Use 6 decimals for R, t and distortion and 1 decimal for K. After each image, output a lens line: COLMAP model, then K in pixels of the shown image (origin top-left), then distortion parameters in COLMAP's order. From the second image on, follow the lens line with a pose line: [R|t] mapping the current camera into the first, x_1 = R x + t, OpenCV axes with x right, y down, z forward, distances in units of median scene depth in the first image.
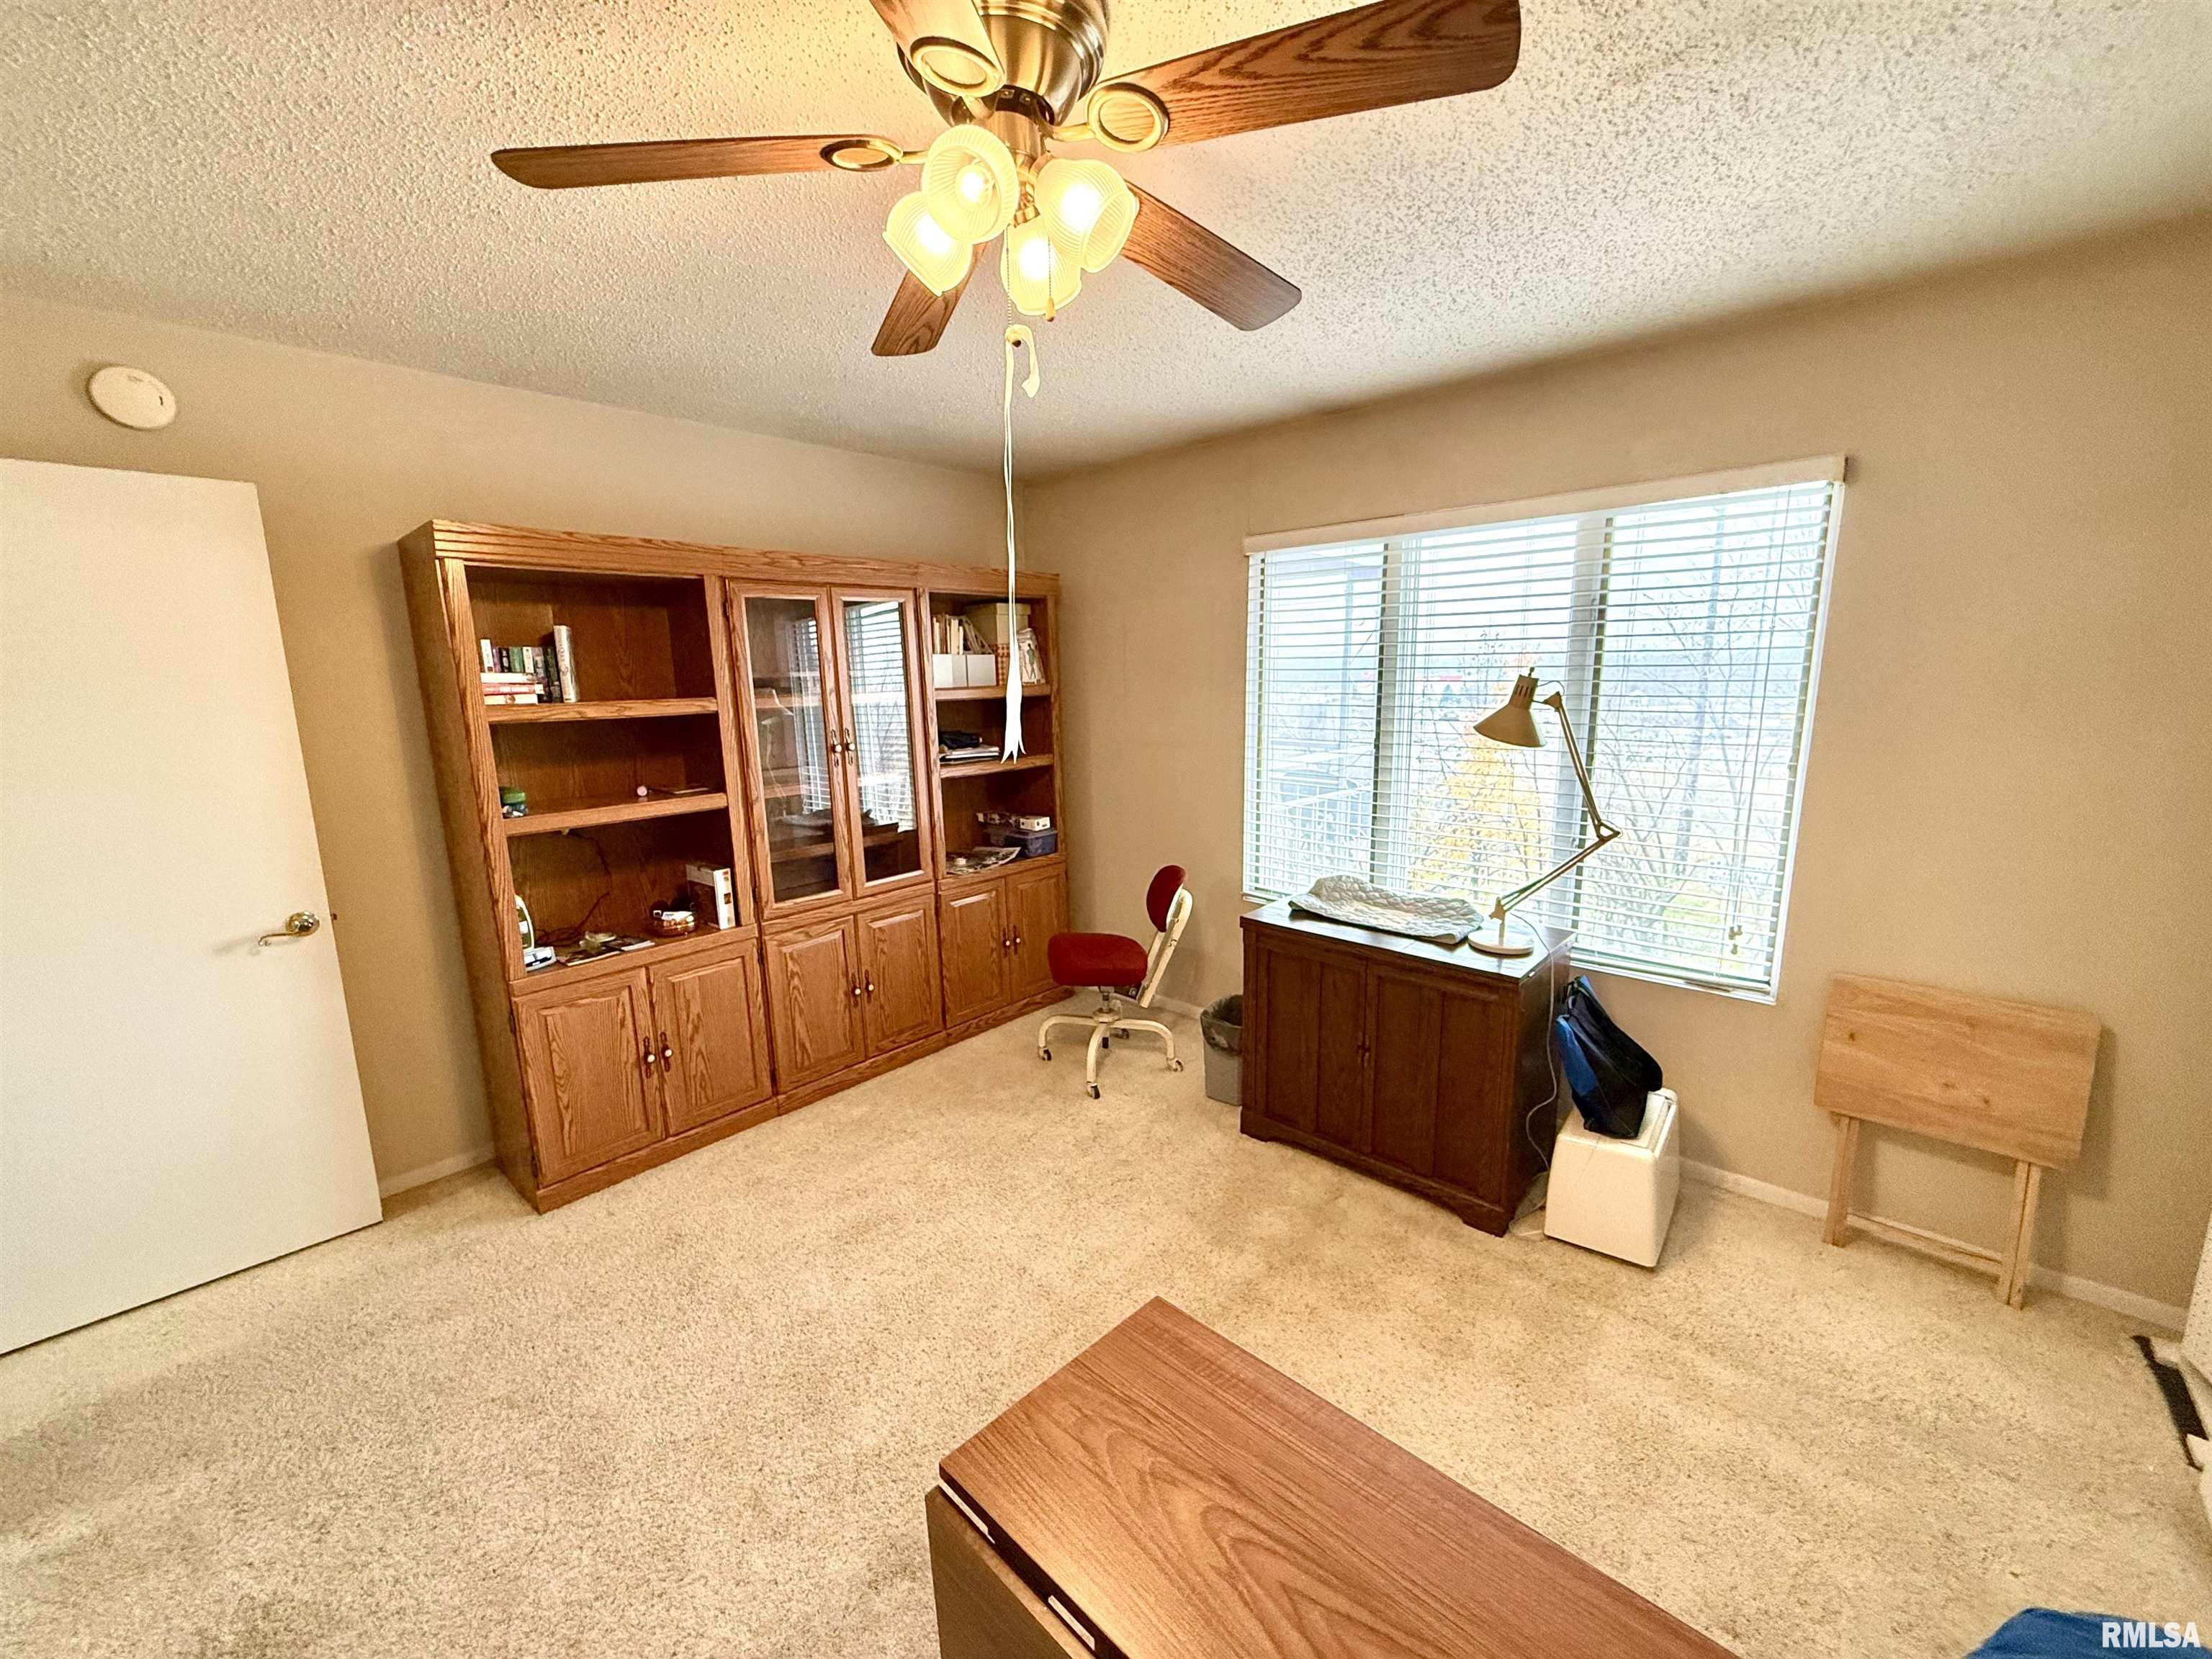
lens RADIAL K [[879.5, 0, 1100.3], [0, 879.5, 828.3], [0, 0, 1]] dist [-0.000254, -0.000138]
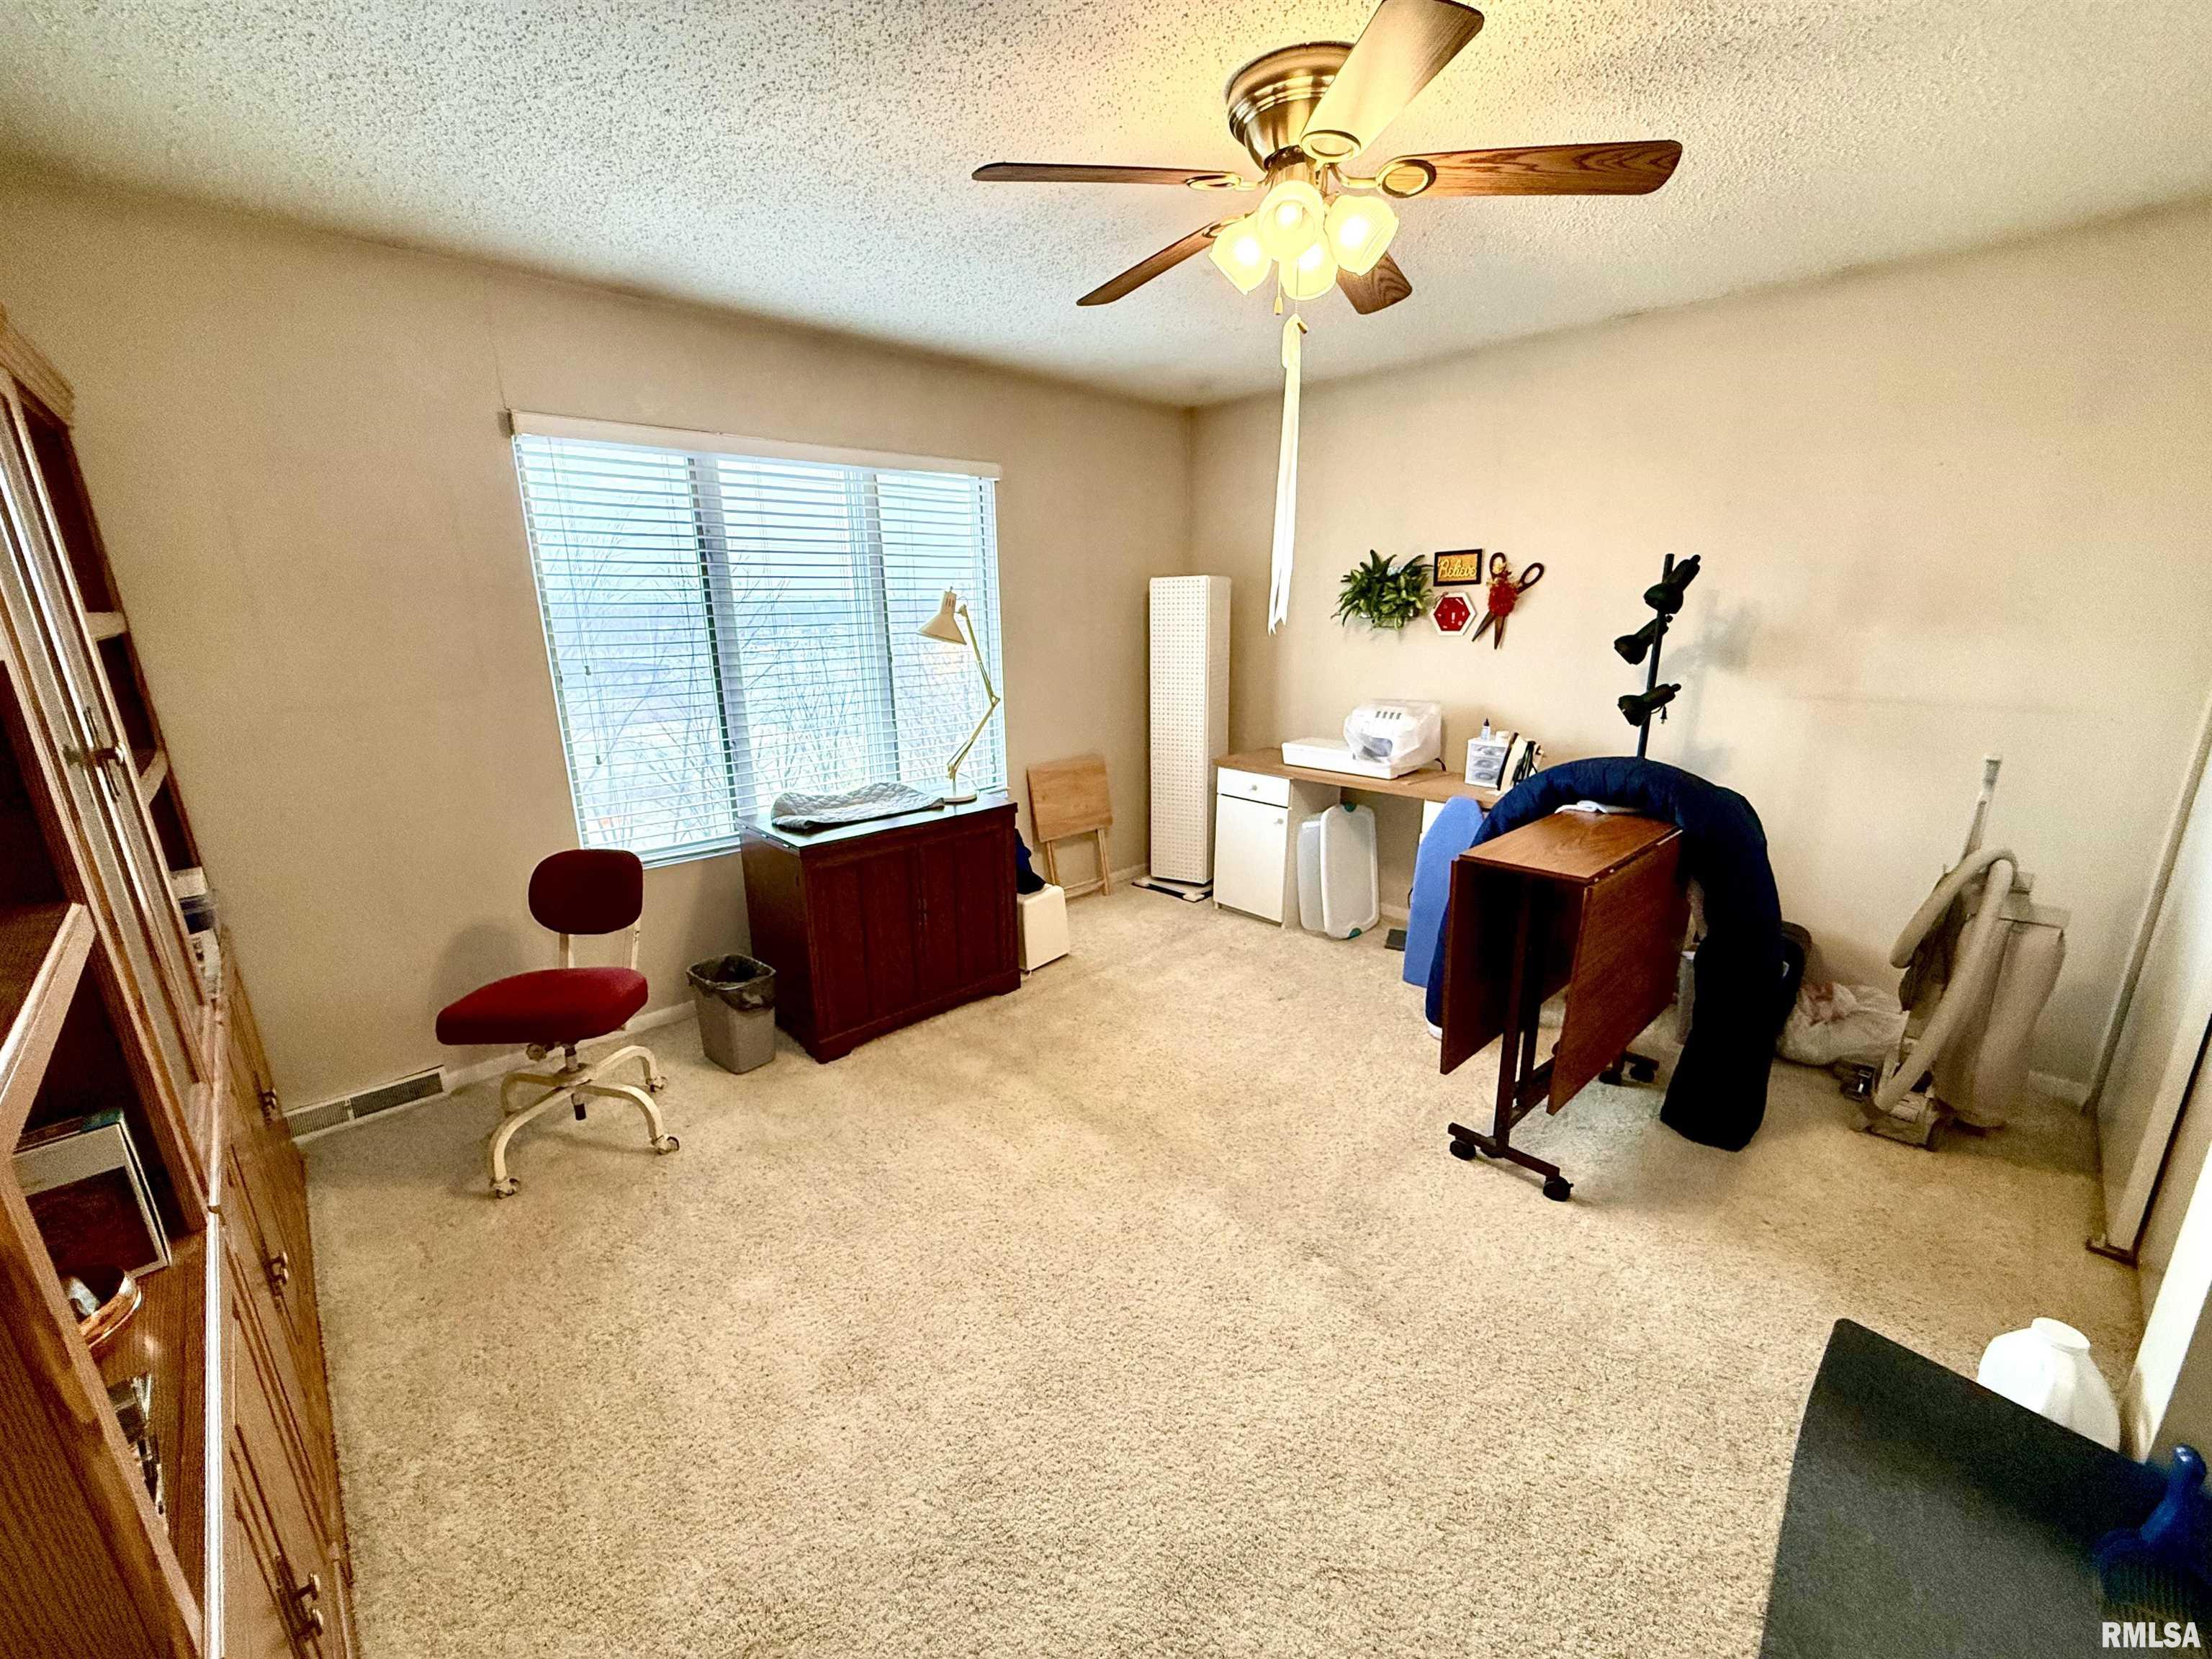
lens RADIAL K [[879.5, 0, 1100.3], [0, 879.5, 828.3], [0, 0, 1]] dist [-0.000254, -0.000138]
pose [[0.065057, -0.237794, 0.969134, -0.845341], [0.189181, 0.956518, 0.221999, -0.078490], [-0.979785, 0.168900, 0.107215, 0.649388]]
